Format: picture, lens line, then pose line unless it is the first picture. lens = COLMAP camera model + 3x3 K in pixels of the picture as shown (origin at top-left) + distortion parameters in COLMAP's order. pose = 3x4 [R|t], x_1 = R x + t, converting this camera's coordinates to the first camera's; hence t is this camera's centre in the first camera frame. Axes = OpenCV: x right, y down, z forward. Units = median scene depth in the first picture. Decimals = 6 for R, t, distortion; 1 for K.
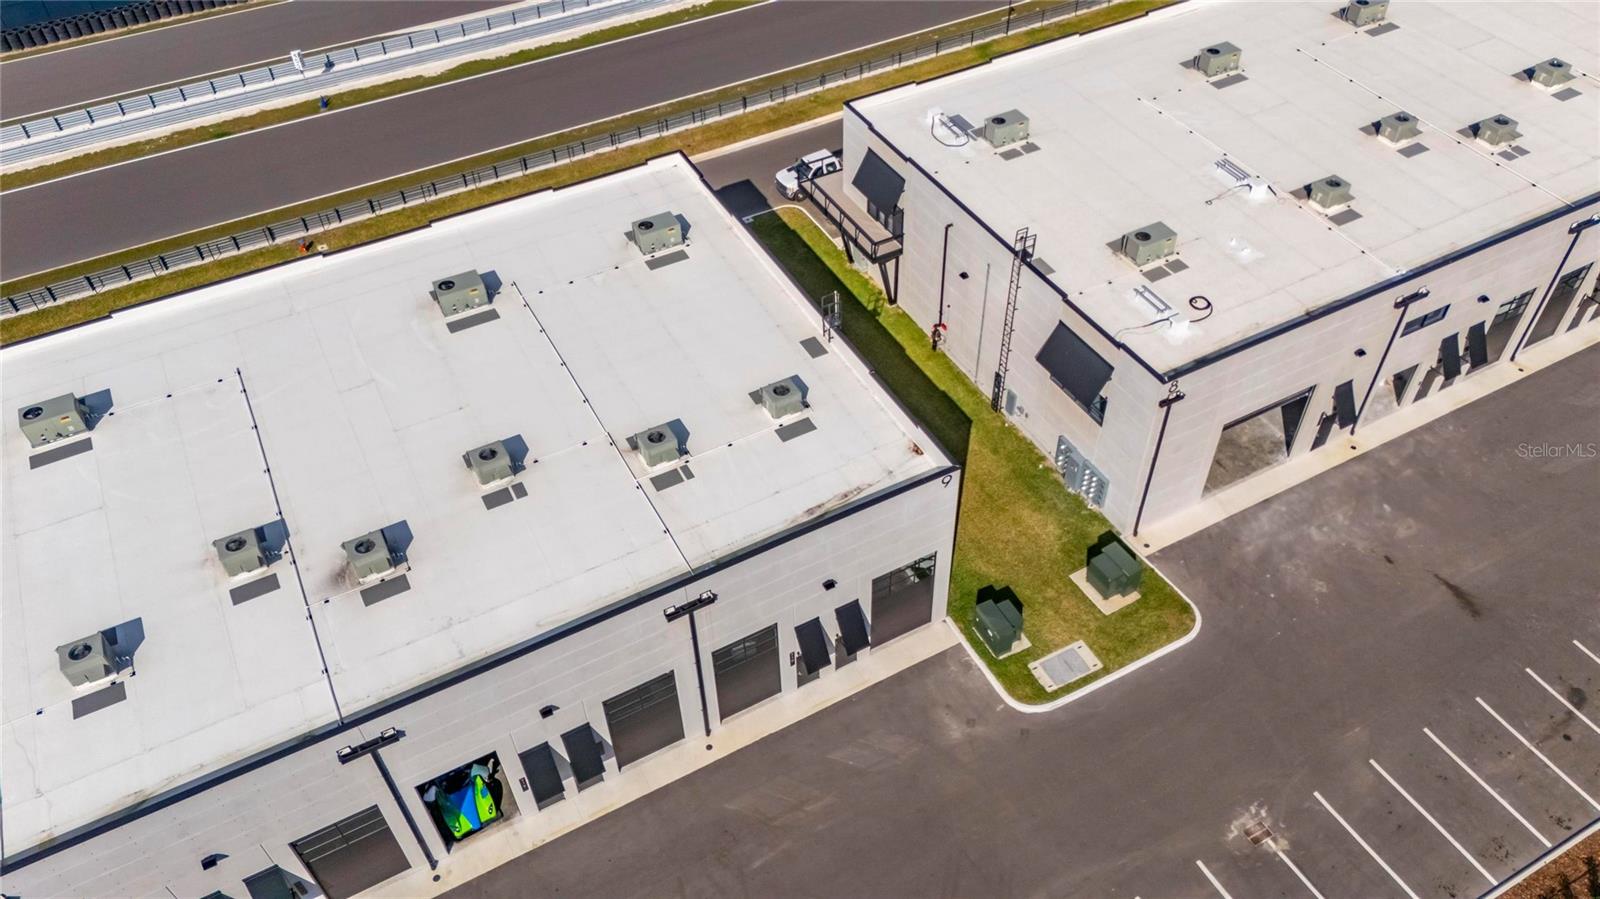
lens RADIAL K [[1180.6, 0, 808.0], [0, 1180.6, 447.1], [0, 0, 1]] dist [0.068649, -0.065826]
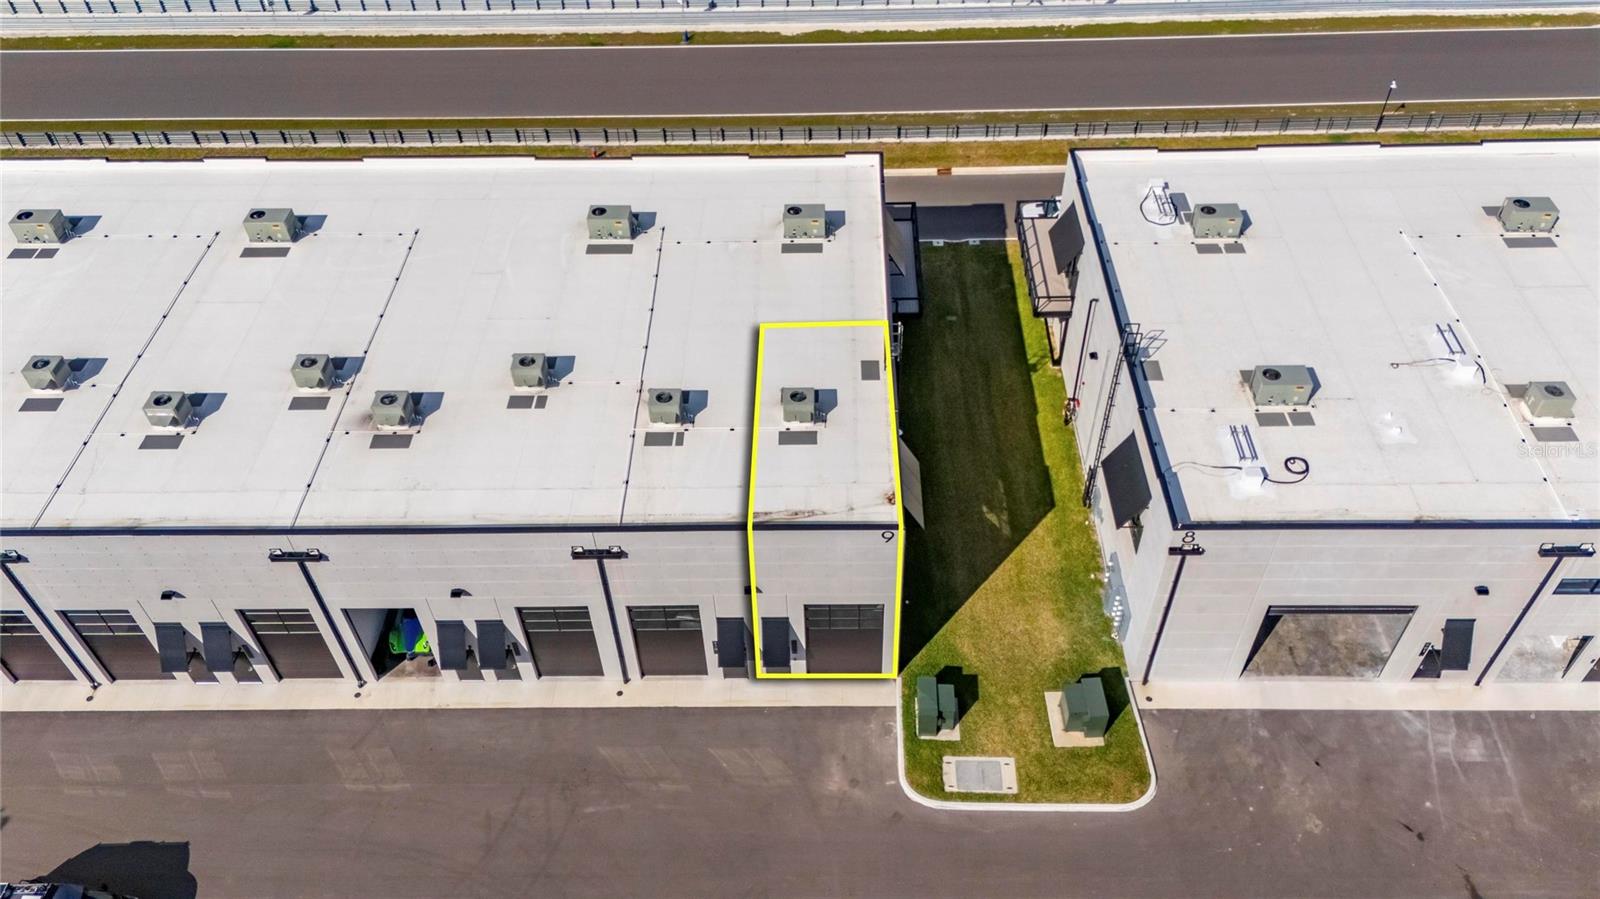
lens RADIAL K [[1180.6, 0, 808.0], [0, 1180.6, 447.1], [0, 0, 1]] dist [0.068649, -0.065826]
pose [[0.873343, 0.341710, -0.347139, 0.315464], [-0.340217, 0.937933, 0.067336, -0.070728], [0.348603, 0.059295, 0.935393, 0.056128]]
